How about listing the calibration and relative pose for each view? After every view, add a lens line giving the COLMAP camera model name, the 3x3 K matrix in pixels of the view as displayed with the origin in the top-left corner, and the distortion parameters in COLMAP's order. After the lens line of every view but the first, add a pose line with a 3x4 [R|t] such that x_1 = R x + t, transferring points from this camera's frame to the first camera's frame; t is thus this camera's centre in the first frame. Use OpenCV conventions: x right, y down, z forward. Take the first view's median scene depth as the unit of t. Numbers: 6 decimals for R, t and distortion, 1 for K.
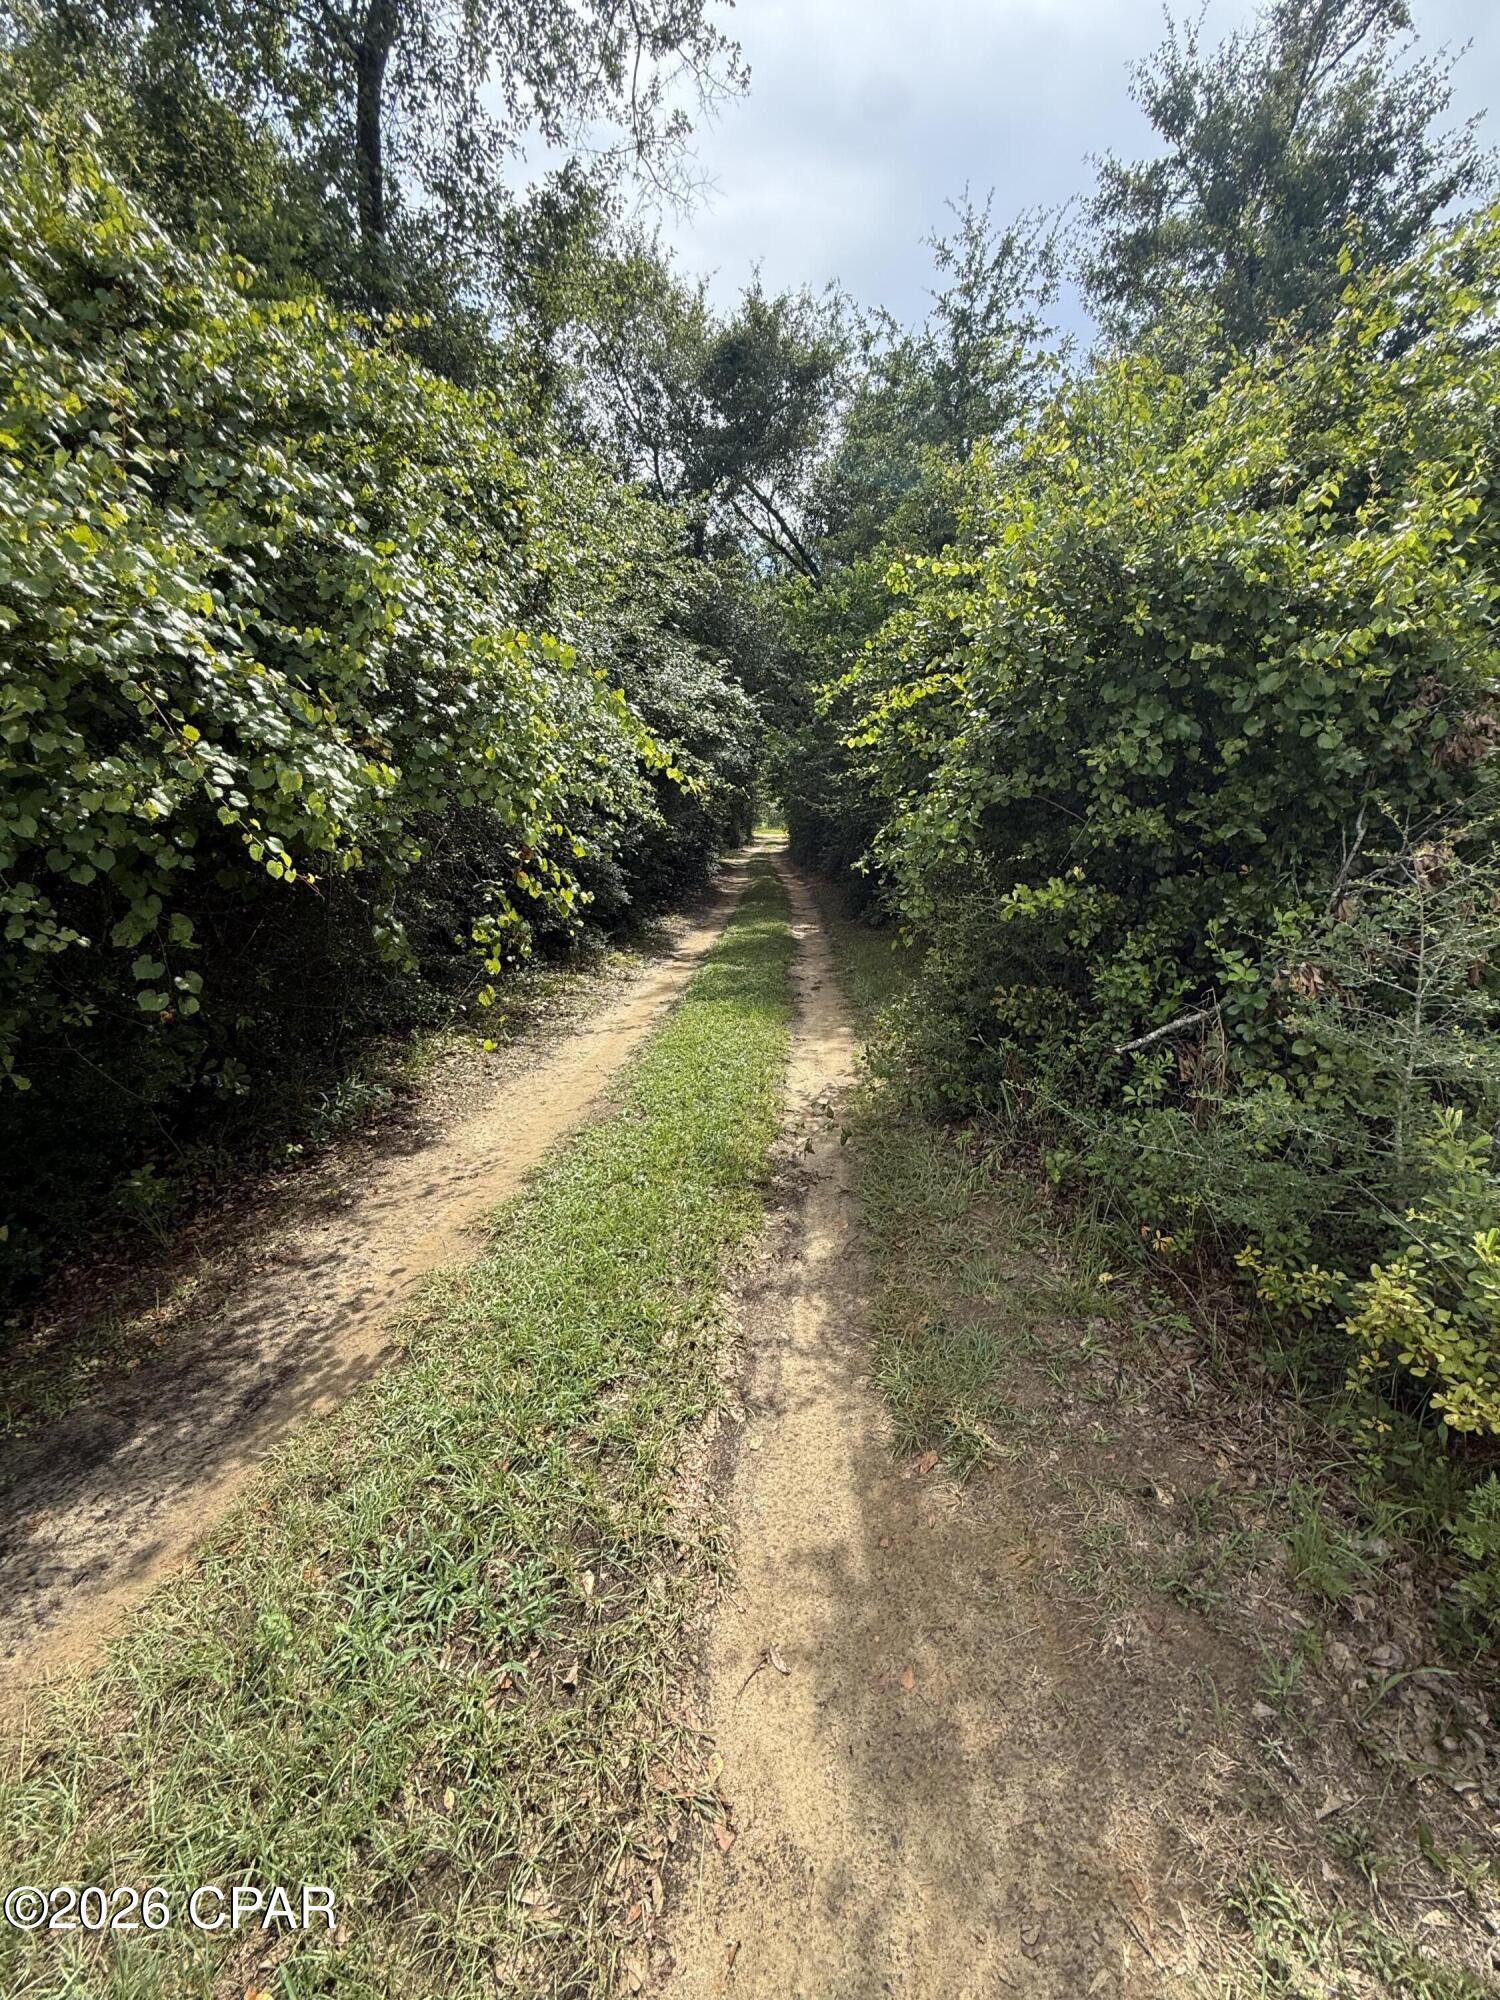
lens RADIAL K [[806.8, 0, 752.9], [0, 806.8, 1000.3], [0, 0, 1]] dist [0.000477, 0.000118]
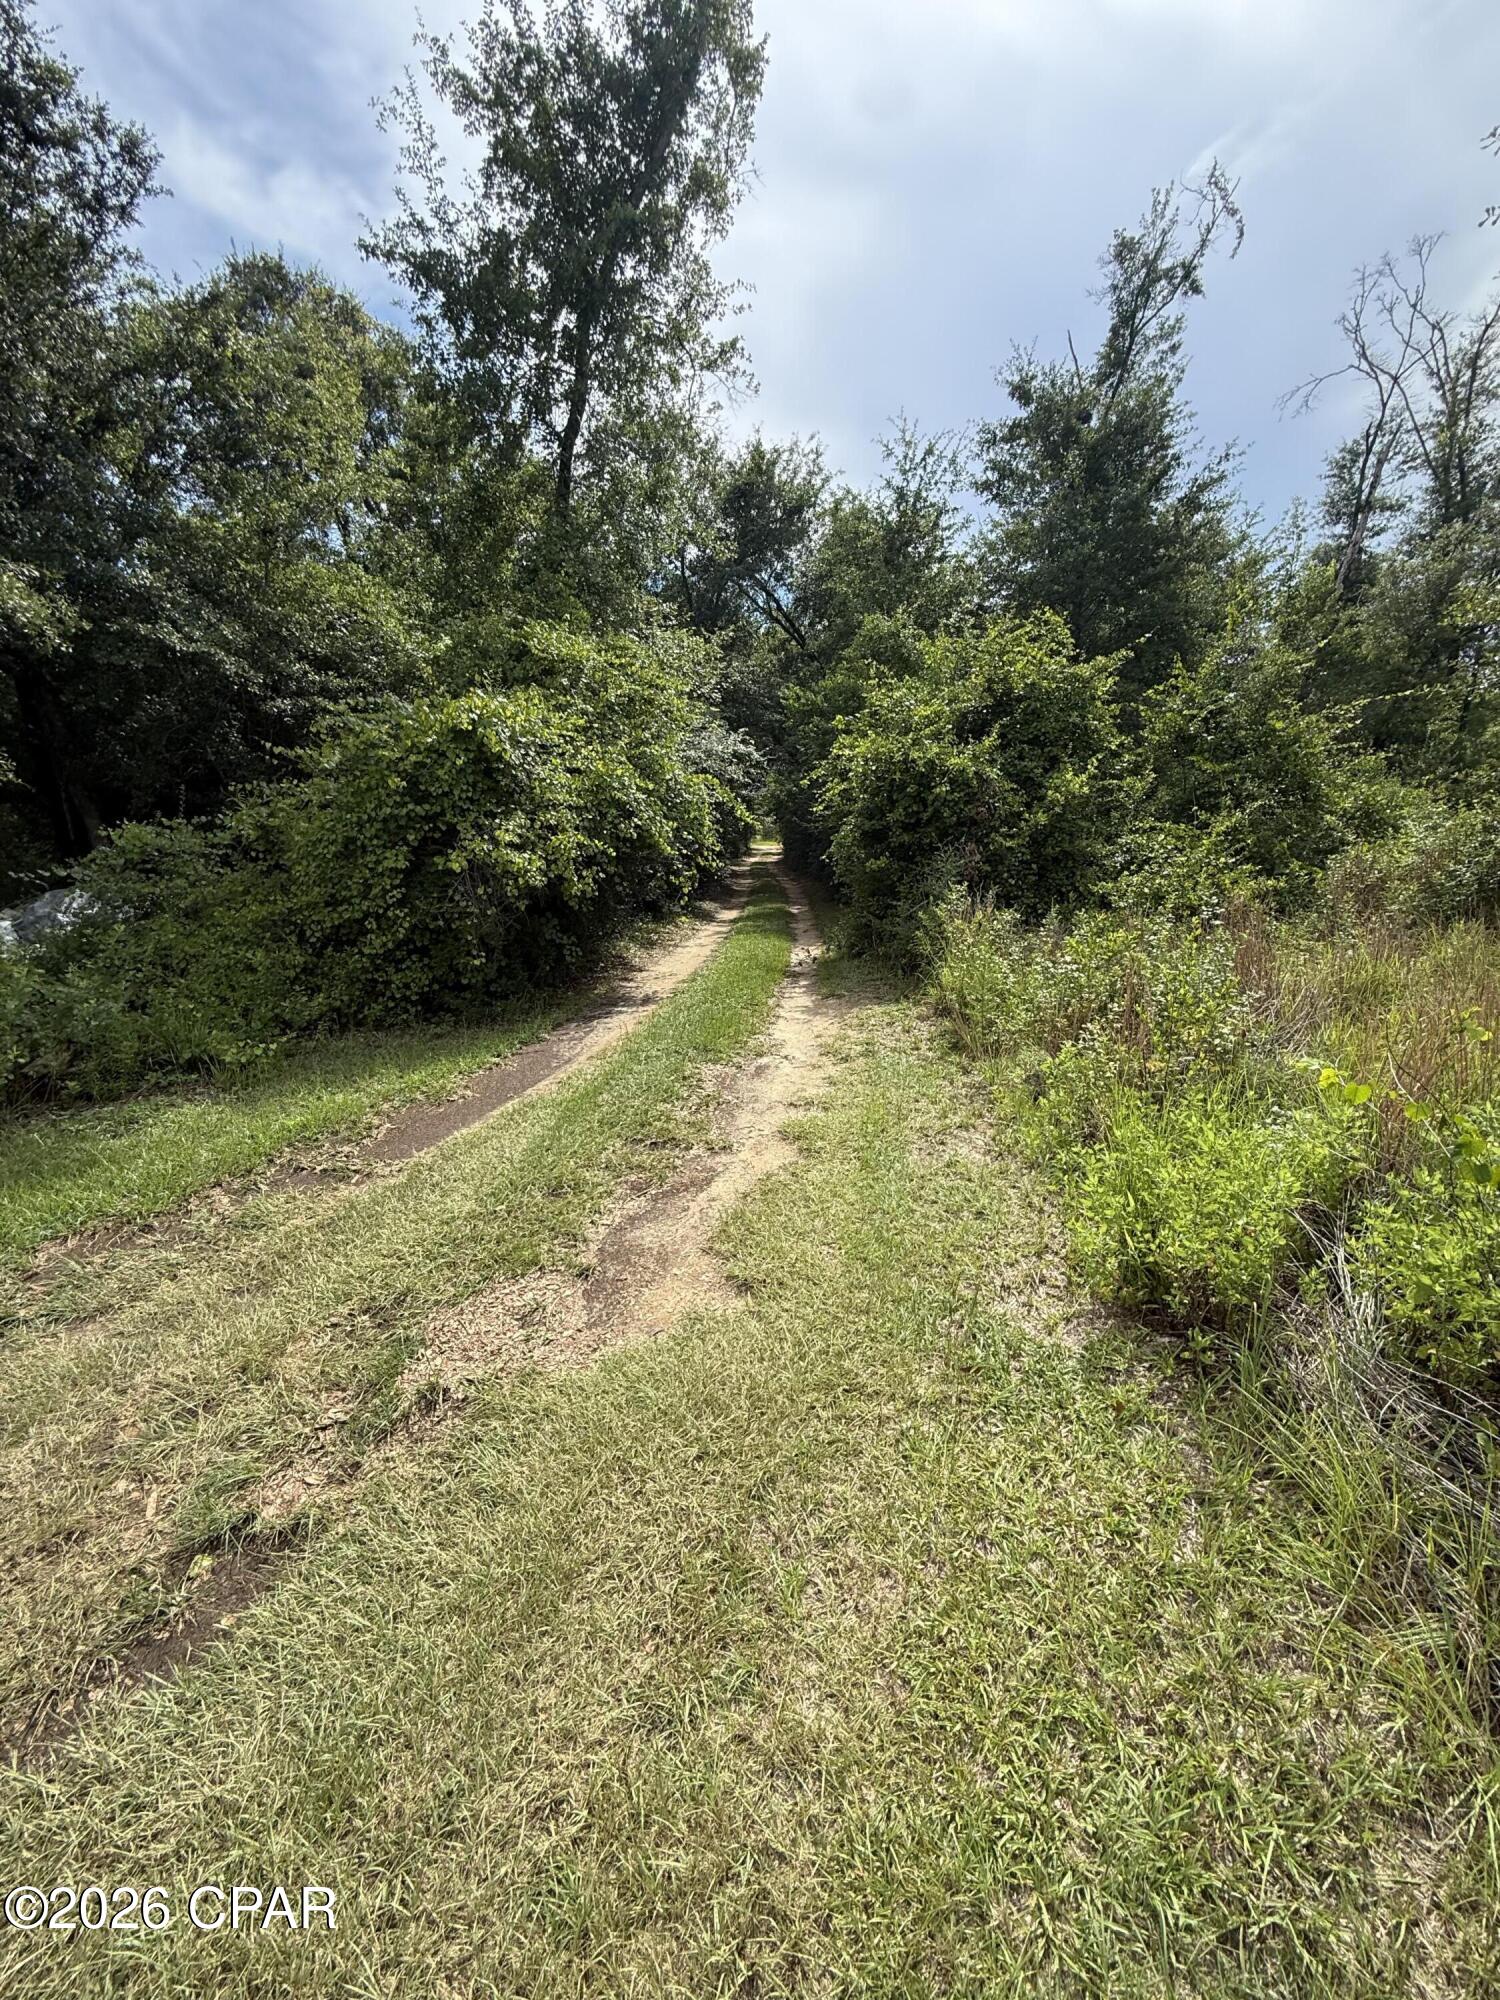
lens RADIAL K [[806.8, 0, 746.9], [0, 806.8, 998.3], [0, 0, 1]] dist [0.000477, 0.000118]
pose [[0.999963, -0.008546, 0.000208, -0.030050], [0.008548, 0.999817, -0.017113, 0.098145], [-0.000062, 0.017114, 0.999854, -0.459039]]
